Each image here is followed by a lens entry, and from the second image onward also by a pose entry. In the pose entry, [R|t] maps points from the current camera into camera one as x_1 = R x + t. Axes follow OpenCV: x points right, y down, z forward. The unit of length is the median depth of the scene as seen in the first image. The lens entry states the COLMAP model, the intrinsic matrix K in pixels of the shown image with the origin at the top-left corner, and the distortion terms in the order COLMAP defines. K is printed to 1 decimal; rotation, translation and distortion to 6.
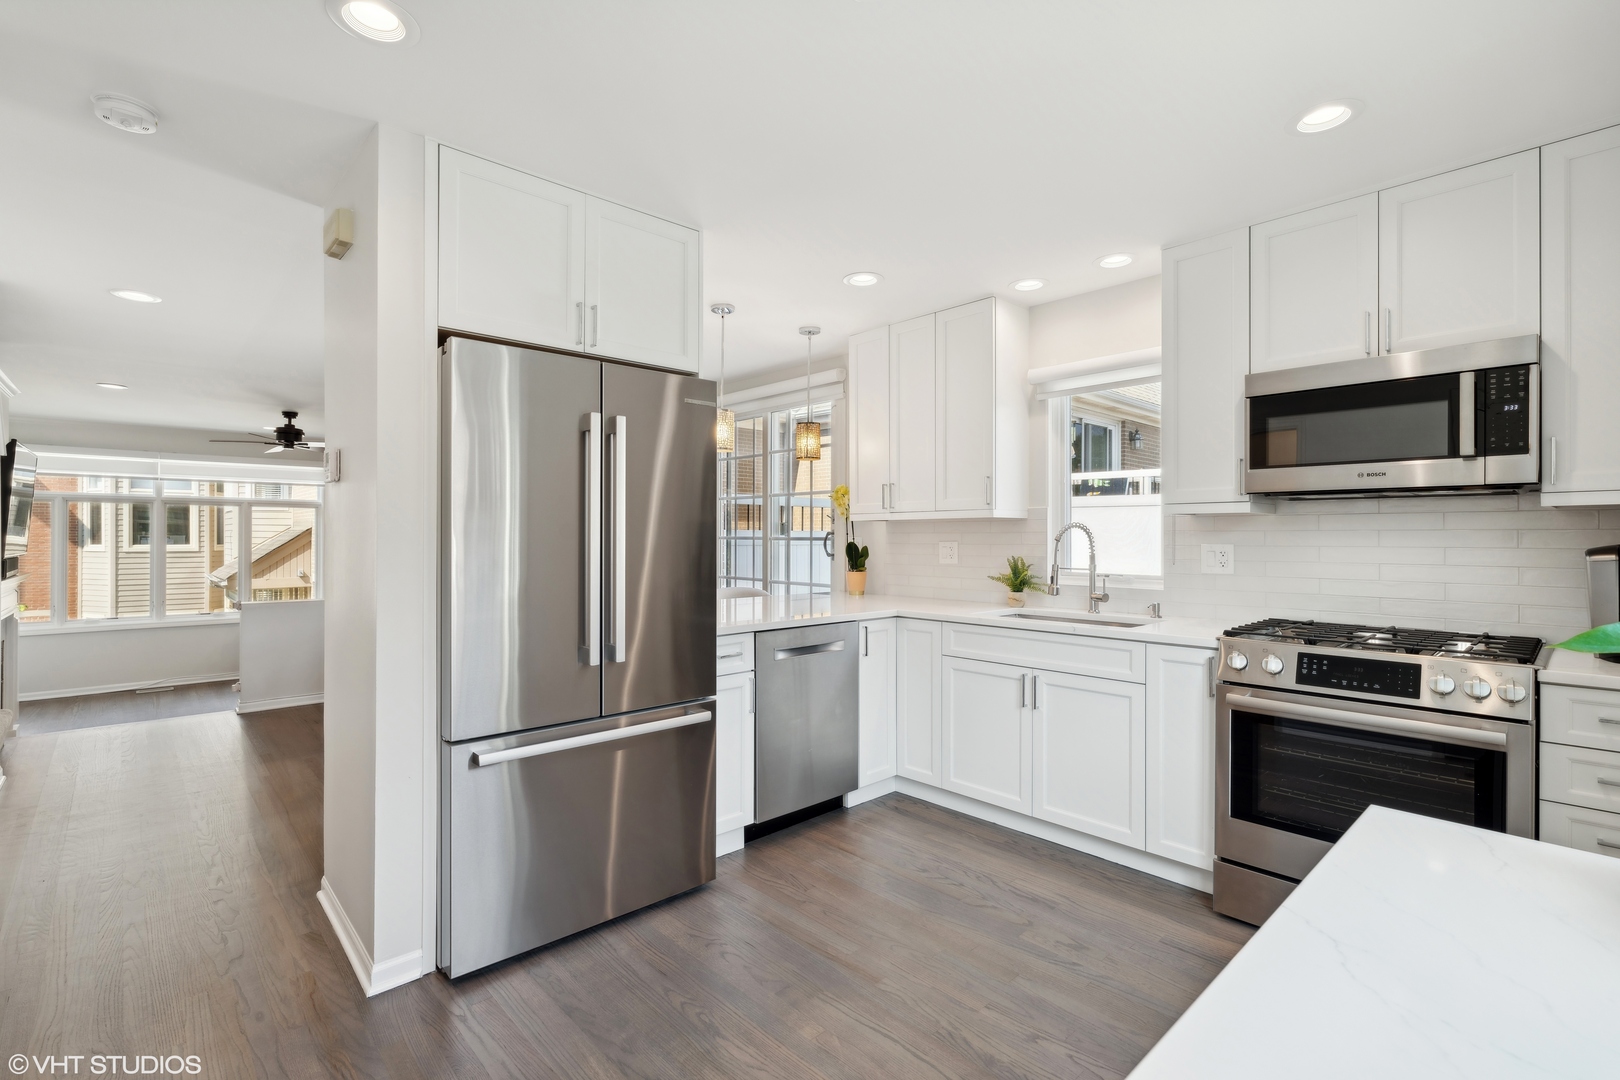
lens RADIAL K [[747.2, 0, 816.5], [0, 747.2, 534.8], [0, 0, 1]] dist [0.001890, 0.000233]
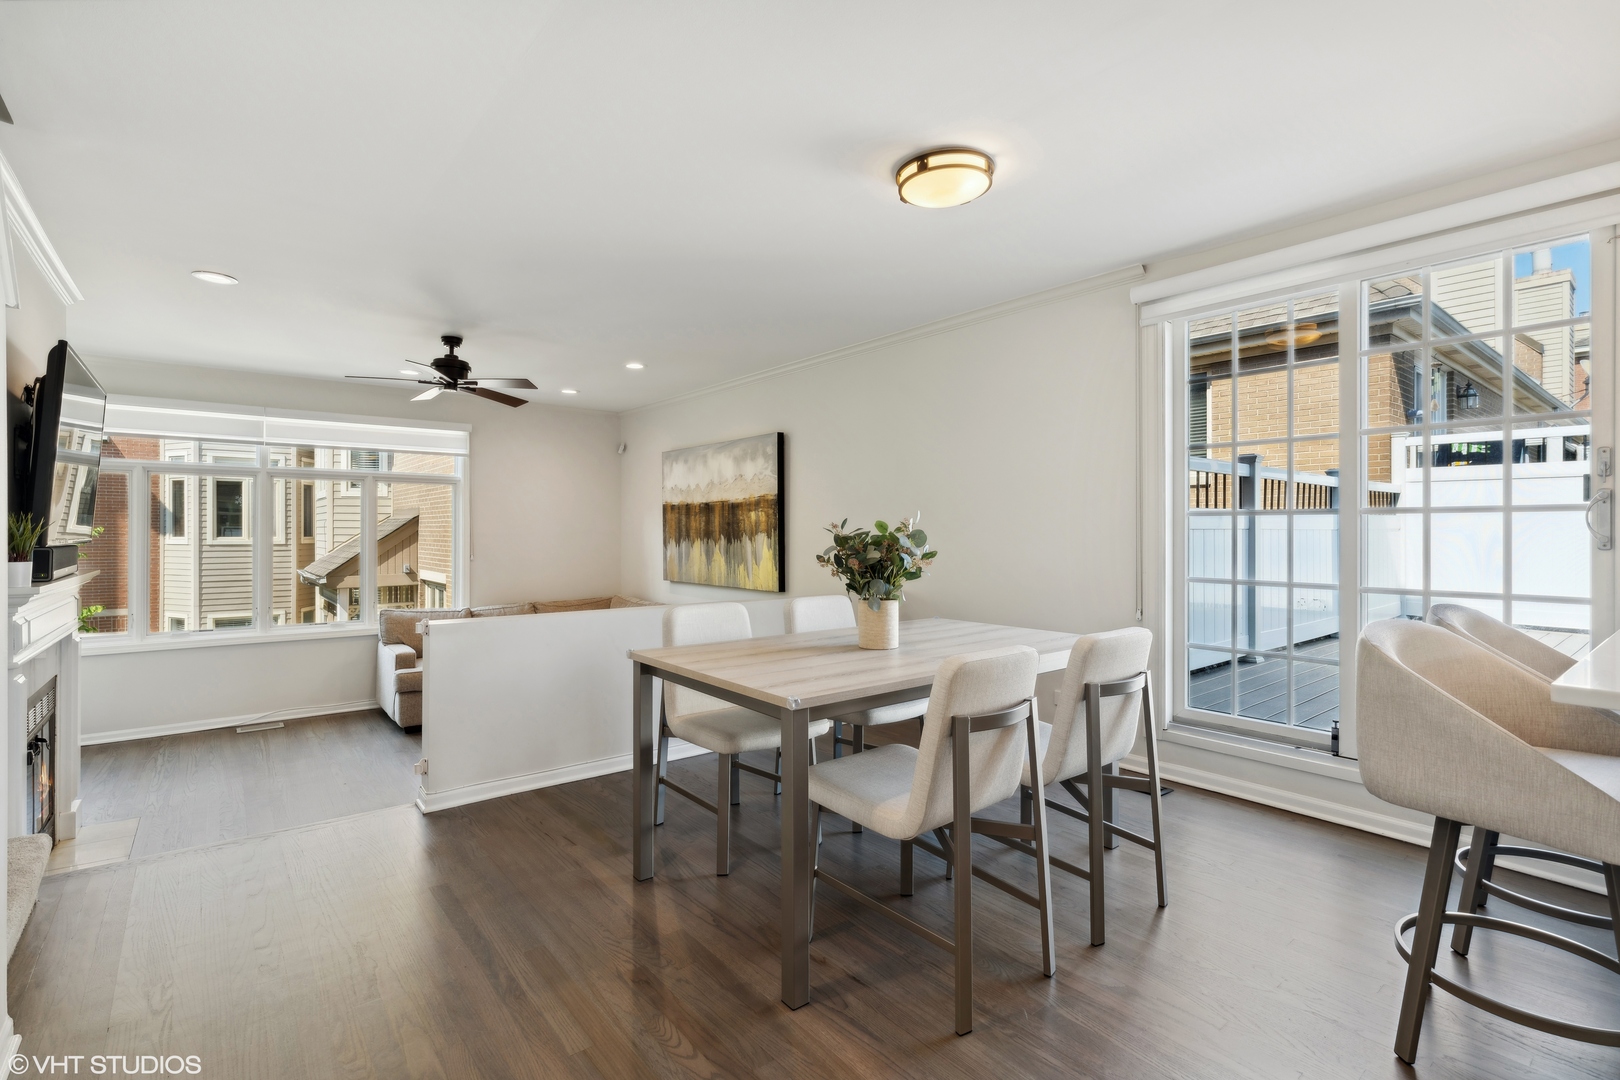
lens RADIAL K [[747.2, 0, 807.1], [0, 747.2, 531.0], [0, 0, 1]] dist [0.001890, 0.000233]
pose [[0.997936, -0.001896, -0.064185, -0.247448], [0.001987, 0.999997, 0.001348, 0.010834], [0.064182, -0.001473, 0.997937, 0.247372]]
